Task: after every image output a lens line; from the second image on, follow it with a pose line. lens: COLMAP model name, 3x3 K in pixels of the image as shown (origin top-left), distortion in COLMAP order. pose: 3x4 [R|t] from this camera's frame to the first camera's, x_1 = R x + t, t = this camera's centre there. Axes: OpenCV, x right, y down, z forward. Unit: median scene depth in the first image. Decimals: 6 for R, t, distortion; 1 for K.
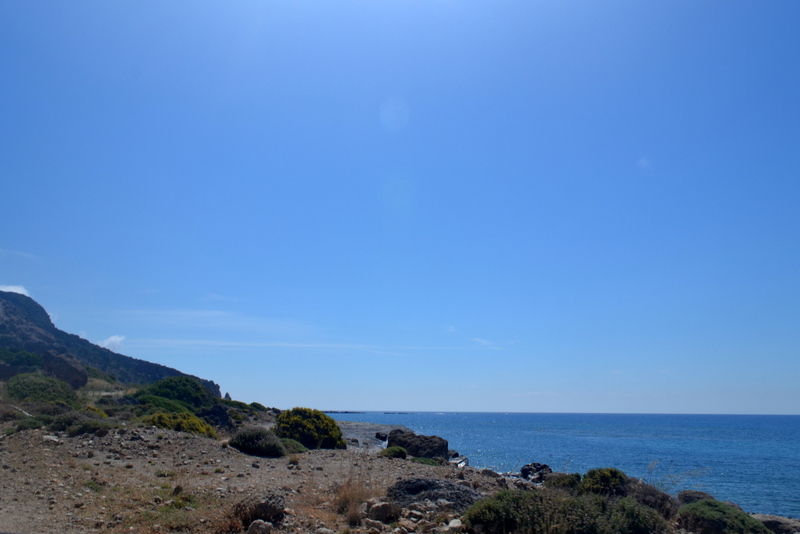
lens RADIAL K [[670.5, 0, 400.4], [0, 670.5, 268.5], [0, 0, 1]] dist [-0.000909, 0.001216]
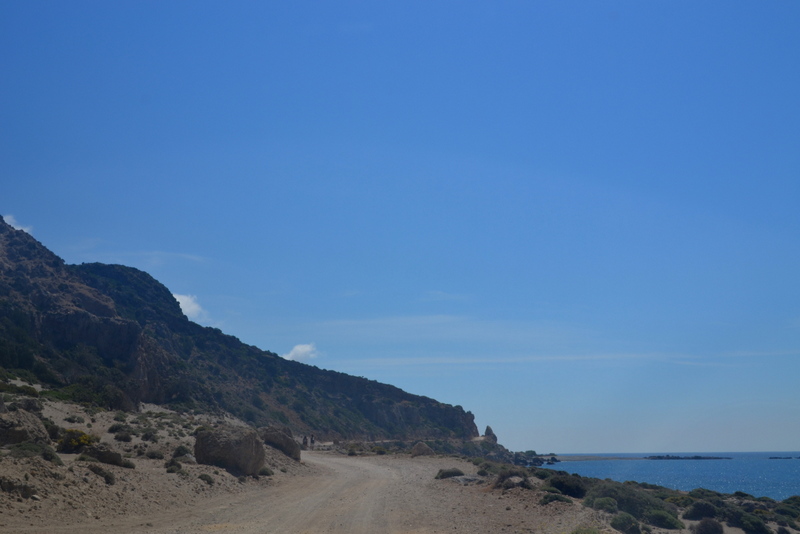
lens RADIAL K [[982.3, 0, 400.1], [0, 982.3, 267.2], [0, 0, 1]] dist [0.030332, 0.000000]
pose [[0.949295, -0.077678, -0.304639, -0.091071], [0.084177, 0.996417, 0.008236, 0.054394], [0.302908, -0.033462, 0.952432, 0.277450]]
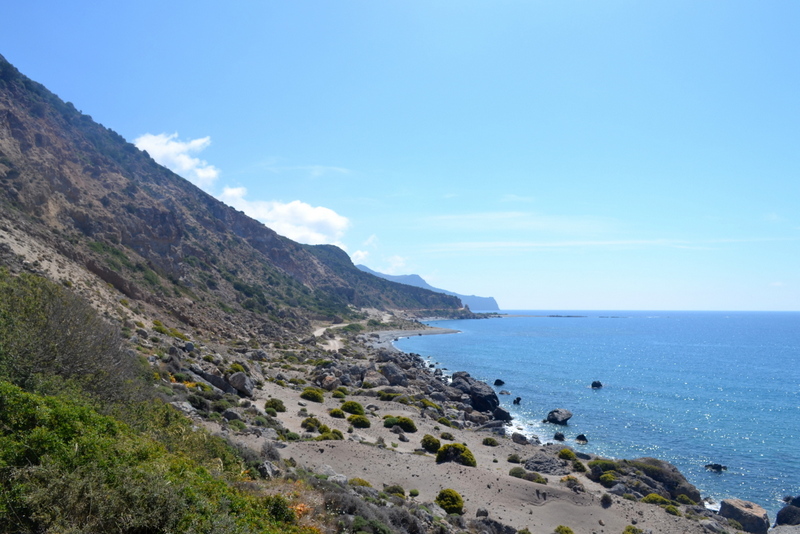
lens RADIAL K [[670.5, 0, 406.2], [0, 670.5, 269.8], [0, 0, 1]] dist [-0.000909, 0.001216]
pose [[0.914230, -0.021625, -0.404617, 0.249383], [0.082151, 0.987728, 0.132831, -0.107863], [0.396780, -0.154678, 0.904788, -0.403041]]
